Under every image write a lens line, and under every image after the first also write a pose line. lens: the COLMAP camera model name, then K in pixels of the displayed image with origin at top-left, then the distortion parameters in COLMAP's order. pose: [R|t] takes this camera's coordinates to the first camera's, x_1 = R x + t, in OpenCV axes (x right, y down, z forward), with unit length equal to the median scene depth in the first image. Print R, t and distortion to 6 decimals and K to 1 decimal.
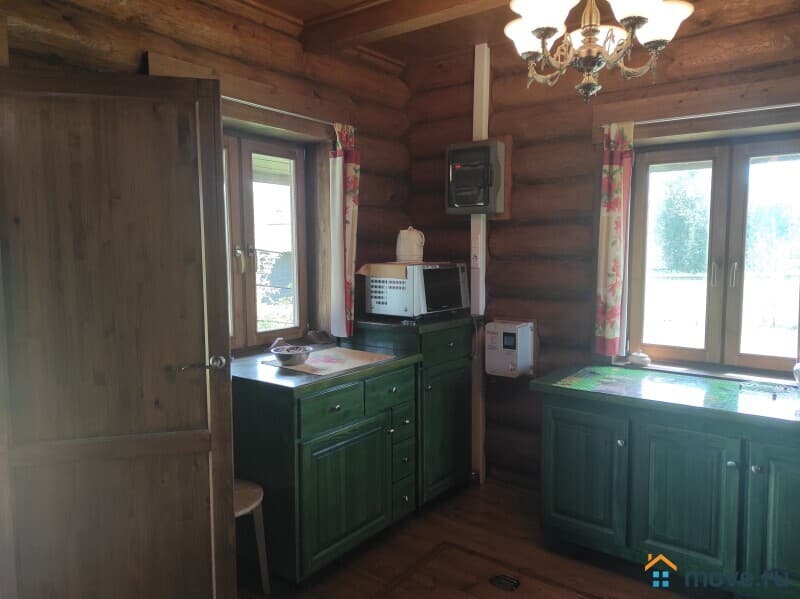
lens RADIAL K [[586.3, 0, 400.4], [0, 586.3, 296.9], [0, 0, 1]] dist [0.036111, -0.012970]
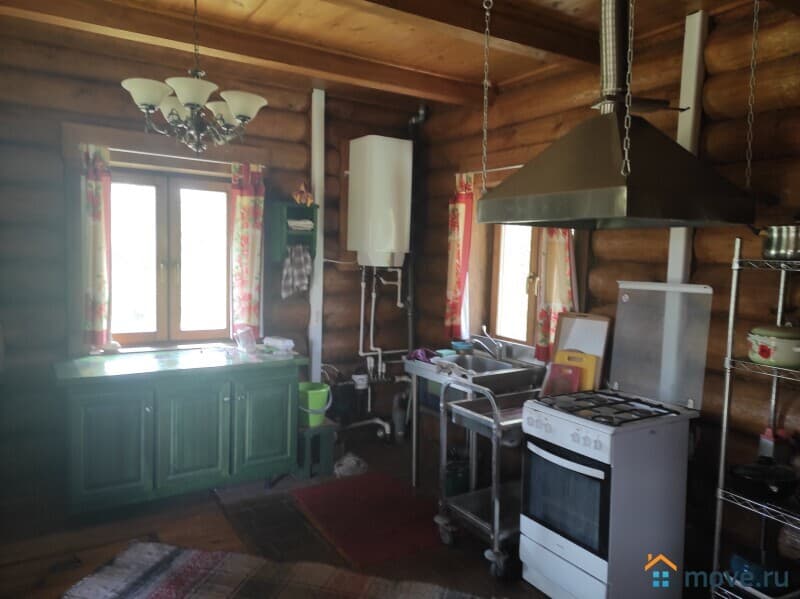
lens RADIAL K [[586.3, 0, 401.2], [0, 586.3, 300.6], [0, 0, 1]] dist [0.036111, -0.012970]
pose [[0.367170, -0.072267, 0.927342, -0.516974], [0.045728, 0.997174, 0.059603, -0.031901], [-0.929029, 0.020521, 0.369437, 0.019887]]
